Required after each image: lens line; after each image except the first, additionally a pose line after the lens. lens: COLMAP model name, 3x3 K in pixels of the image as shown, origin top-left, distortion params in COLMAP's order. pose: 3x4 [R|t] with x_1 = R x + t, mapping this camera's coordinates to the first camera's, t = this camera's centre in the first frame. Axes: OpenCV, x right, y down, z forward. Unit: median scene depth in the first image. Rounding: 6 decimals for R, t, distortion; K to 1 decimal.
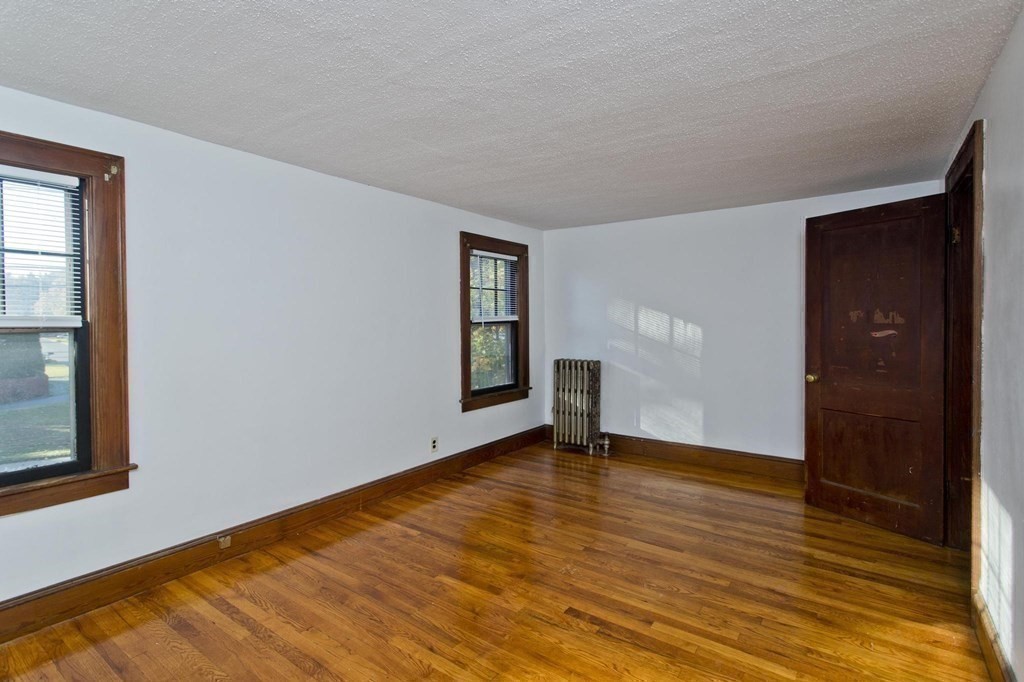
lens RADIAL K [[481.8, 0, 512.4], [0, 481.8, 333.3], [0, 0, 1]] dist [0.003864, 0.000648]
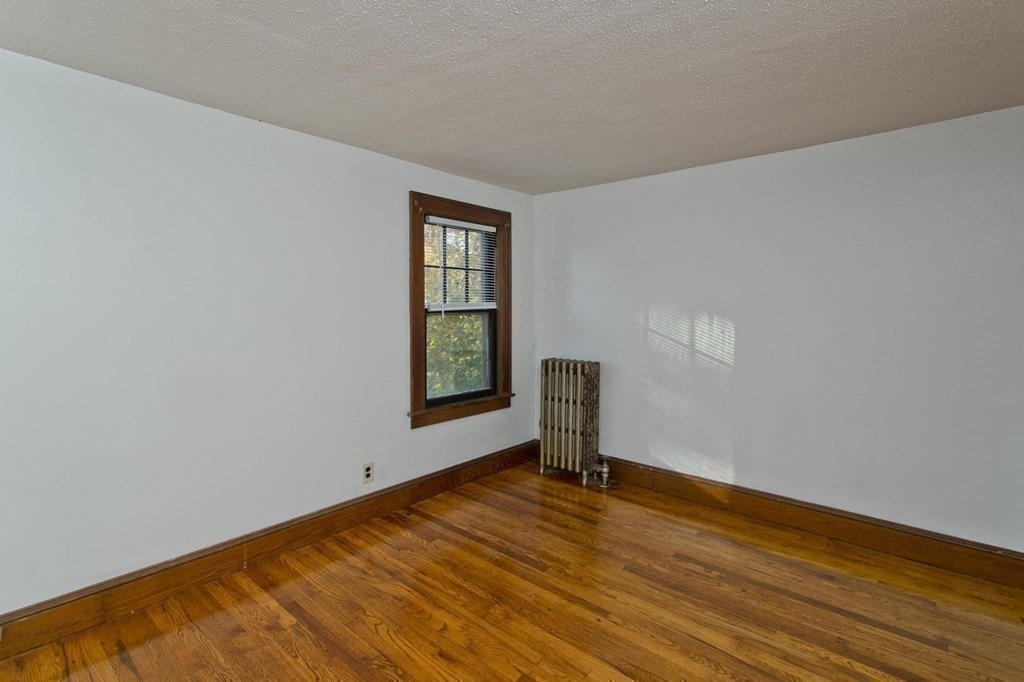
lens RADIAL K [[504.7, 0, 517.0], [0, 504.7, 326.1], [0, 0, 1]] dist [0.001838, 0.000739]
pose [[0.998236, 0.009200, -0.058657, 0.108198], [-0.008484, 0.999887, 0.012441, -0.010381], [0.058765, -0.011921, 0.998201, 0.211837]]
